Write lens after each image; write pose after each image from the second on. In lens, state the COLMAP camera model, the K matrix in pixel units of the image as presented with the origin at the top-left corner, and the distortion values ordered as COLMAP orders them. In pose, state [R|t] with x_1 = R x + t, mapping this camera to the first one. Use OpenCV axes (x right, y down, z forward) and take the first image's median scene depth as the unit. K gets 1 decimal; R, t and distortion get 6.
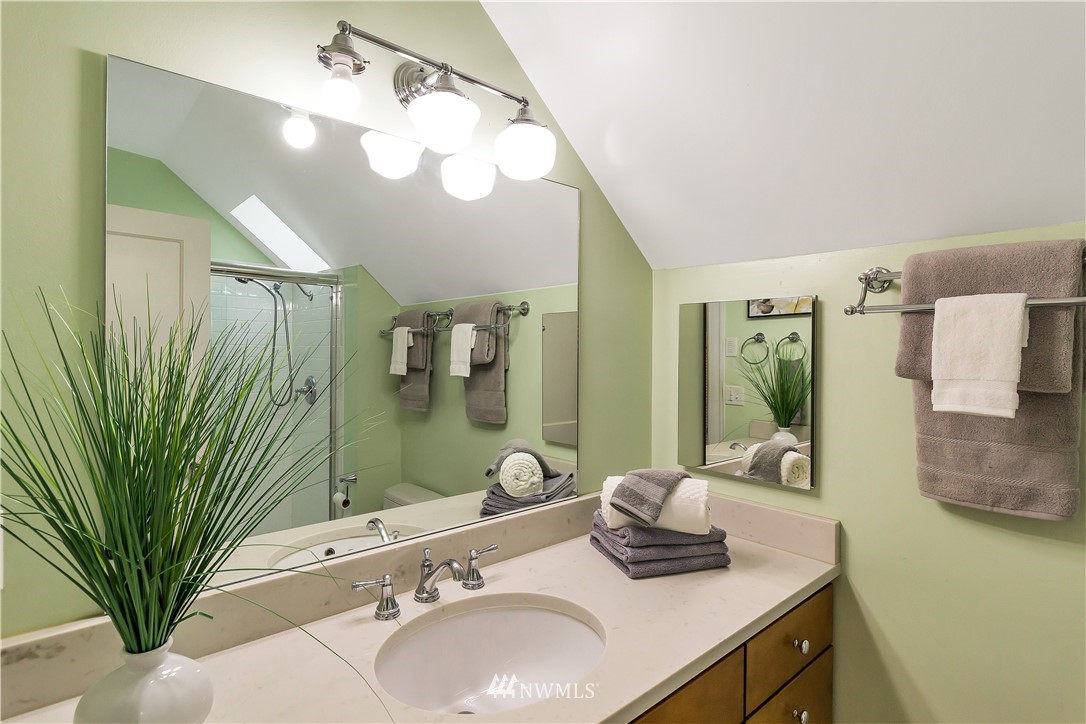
lens RADIAL K [[537.3, 0, 539.6], [0, 537.3, 355.8], [0, 0, 1]] dist [0.005344, 0.001072]
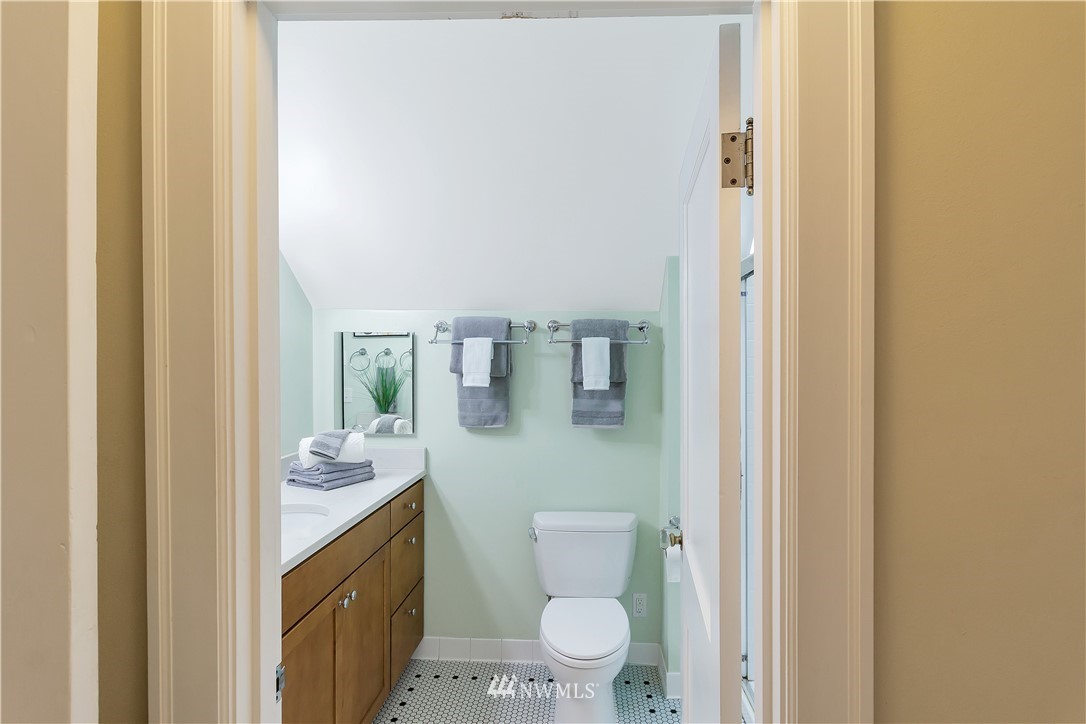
lens RADIAL K [[537.3, 0, 539.6], [0, 537.3, 355.8], [0, 0, 1]] dist [0.005344, 0.001072]
pose [[0.725495, 0.000085, 0.688228, -0.535747], [0.013109, 0.999817, -0.013941, 0.005002], [-0.688103, 0.019136, 0.725361, -0.778117]]
